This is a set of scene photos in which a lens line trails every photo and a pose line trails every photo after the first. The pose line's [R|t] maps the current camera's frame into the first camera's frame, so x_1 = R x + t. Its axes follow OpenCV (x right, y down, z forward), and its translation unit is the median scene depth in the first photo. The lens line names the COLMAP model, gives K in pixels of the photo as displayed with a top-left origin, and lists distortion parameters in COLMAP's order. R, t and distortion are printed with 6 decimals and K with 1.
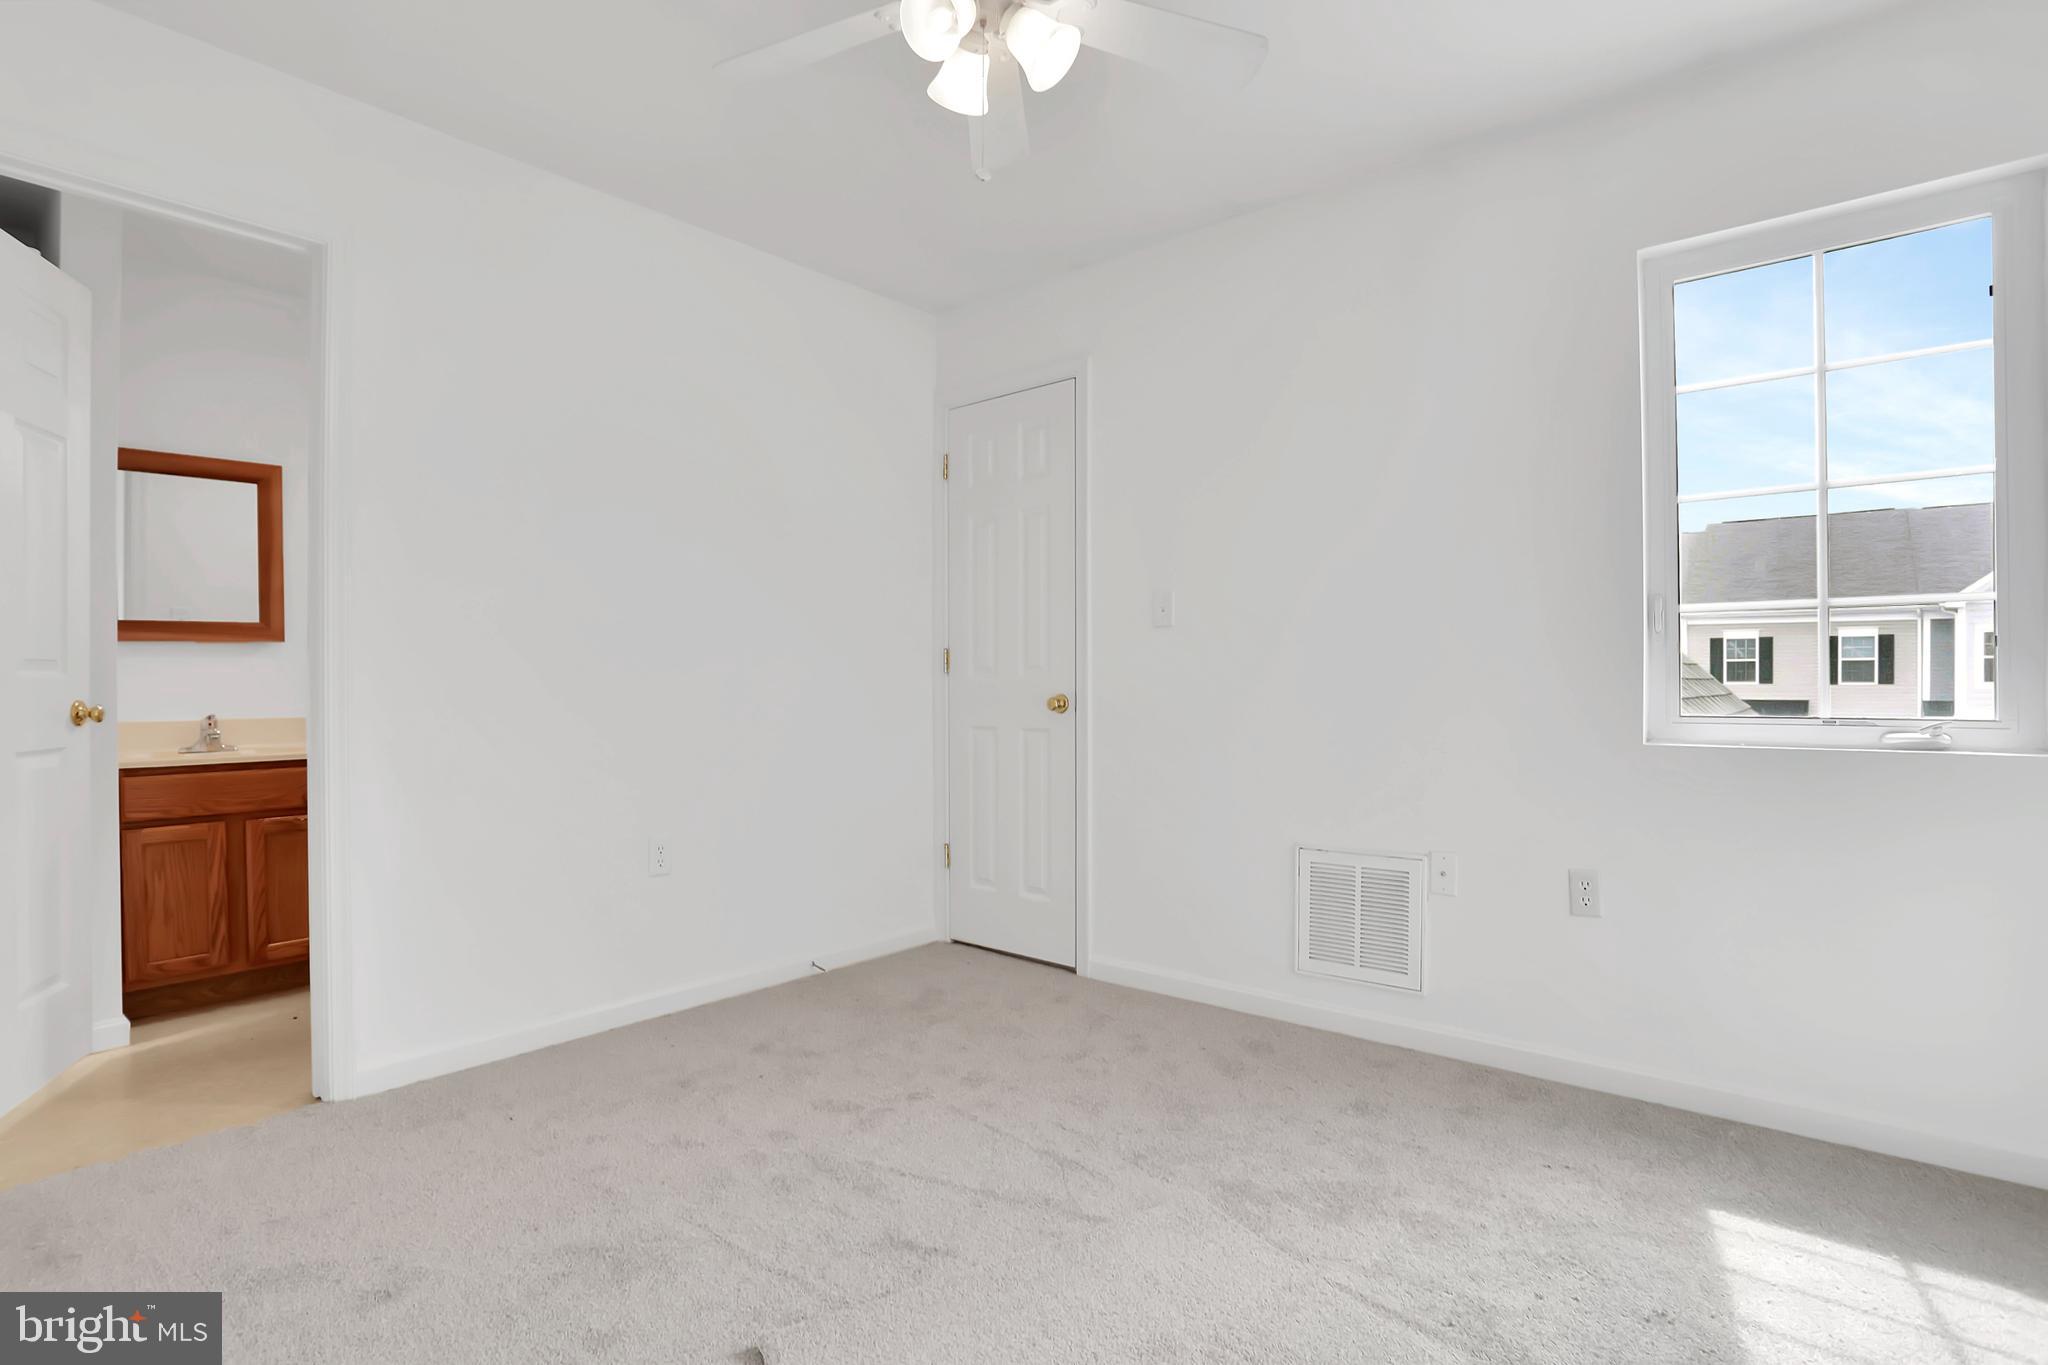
lens RADIAL K [[1011.3, 0, 1024.0], [0, 1011.3, 682.5], [0, 0, 1]] dist [-0.087890, 0.035453]
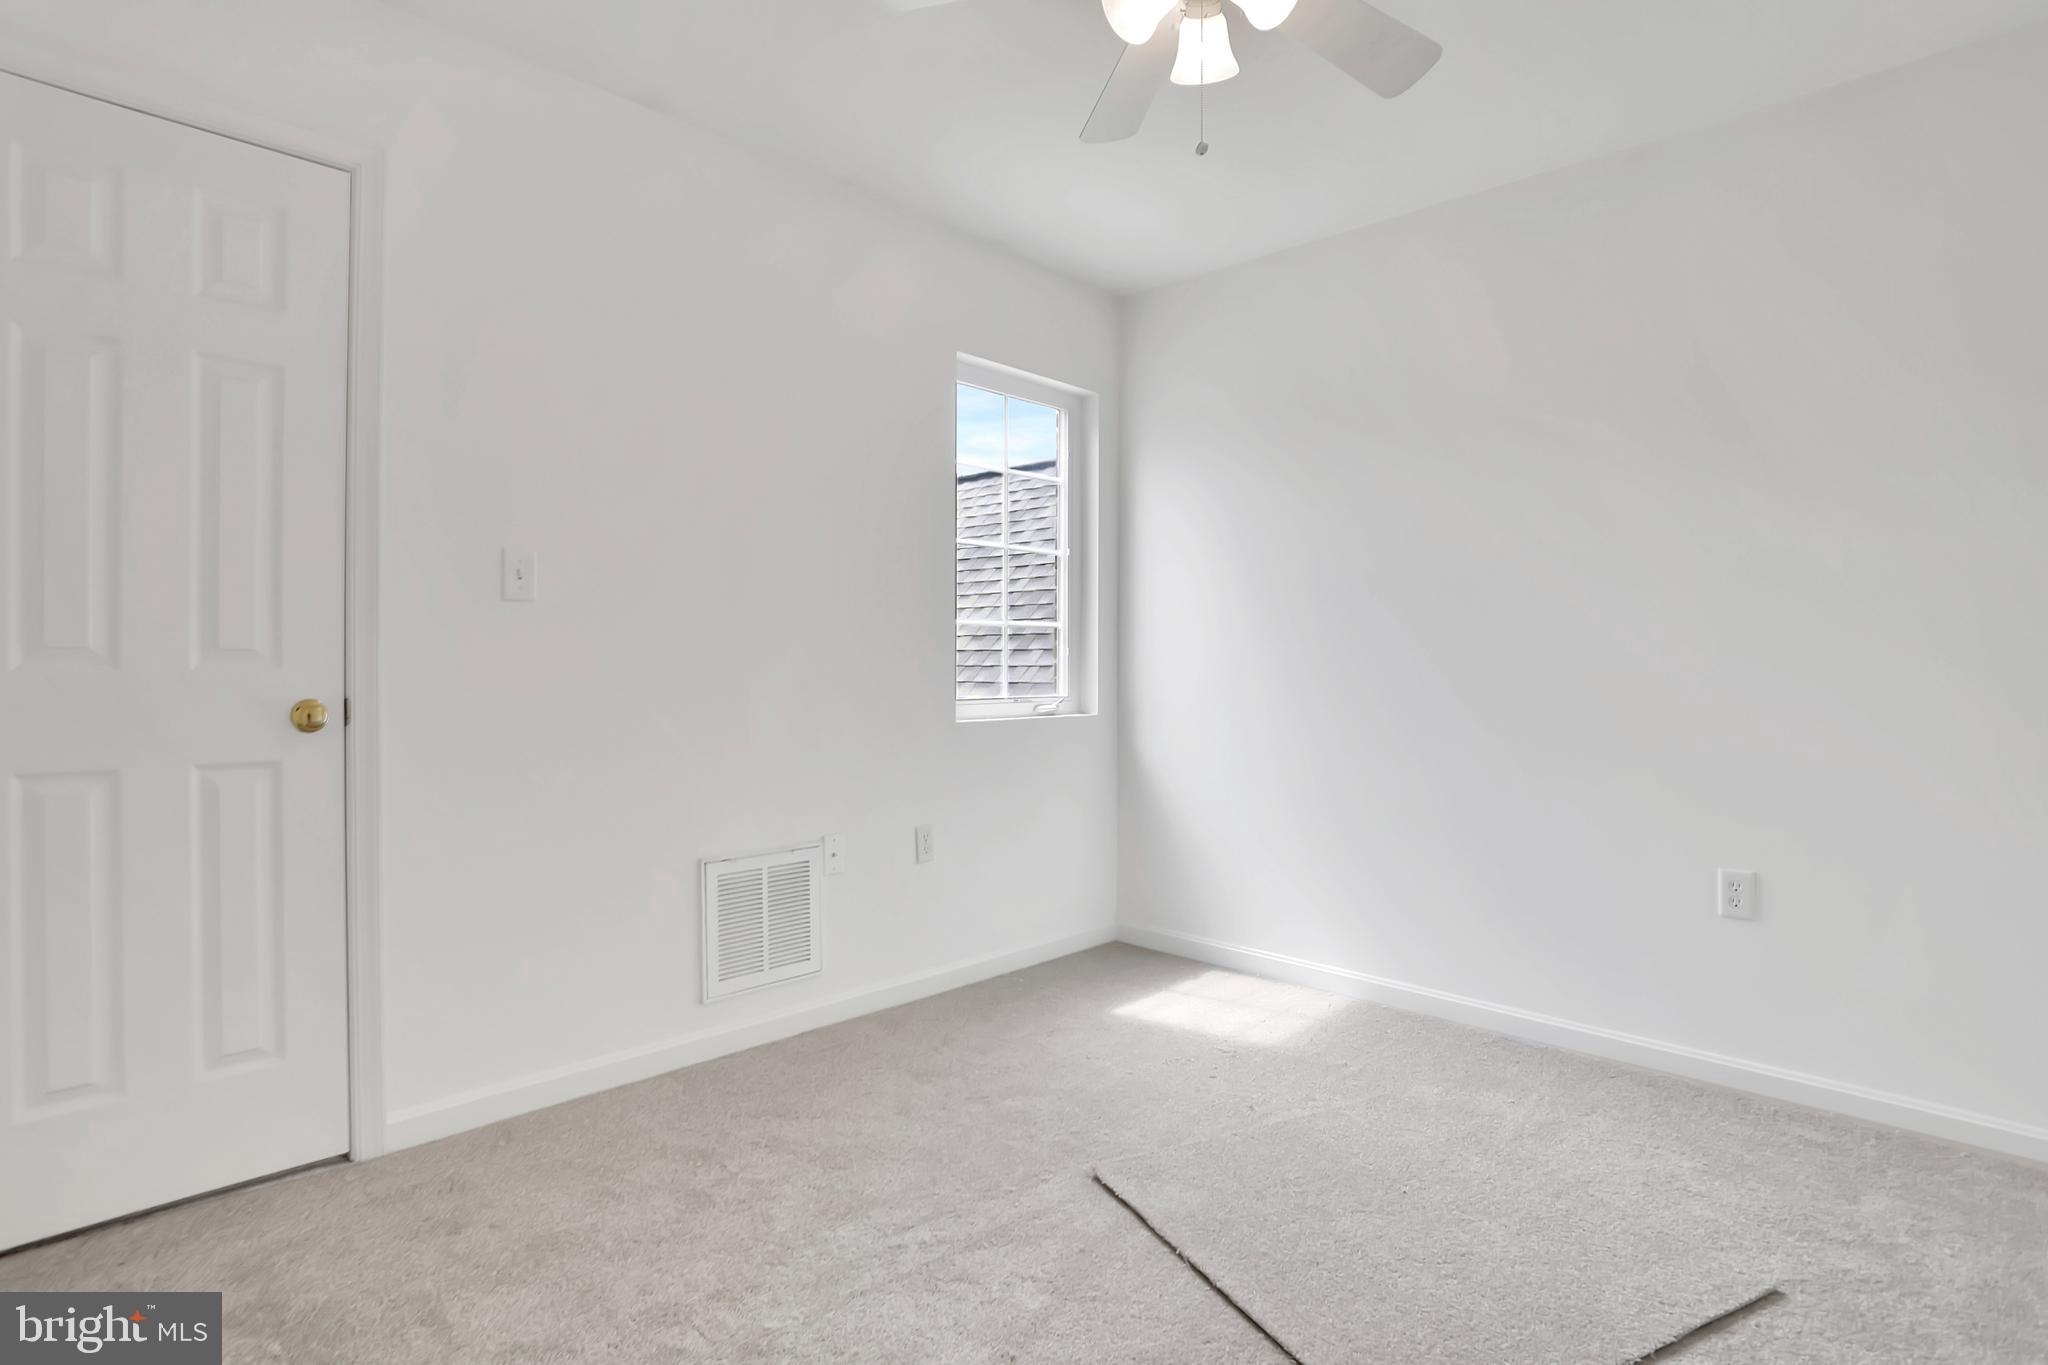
lens RADIAL K [[1011.3, 0, 1024.0], [0, 1011.3, 682.5], [0, 0, 1]] dist [-0.087890, 0.035453]
pose [[0.079887, -0.020860, 0.996586, -0.599746], [-0.002702, 0.999773, 0.021143, -0.014738], [-0.996800, -0.004382, 0.079813, 0.670459]]
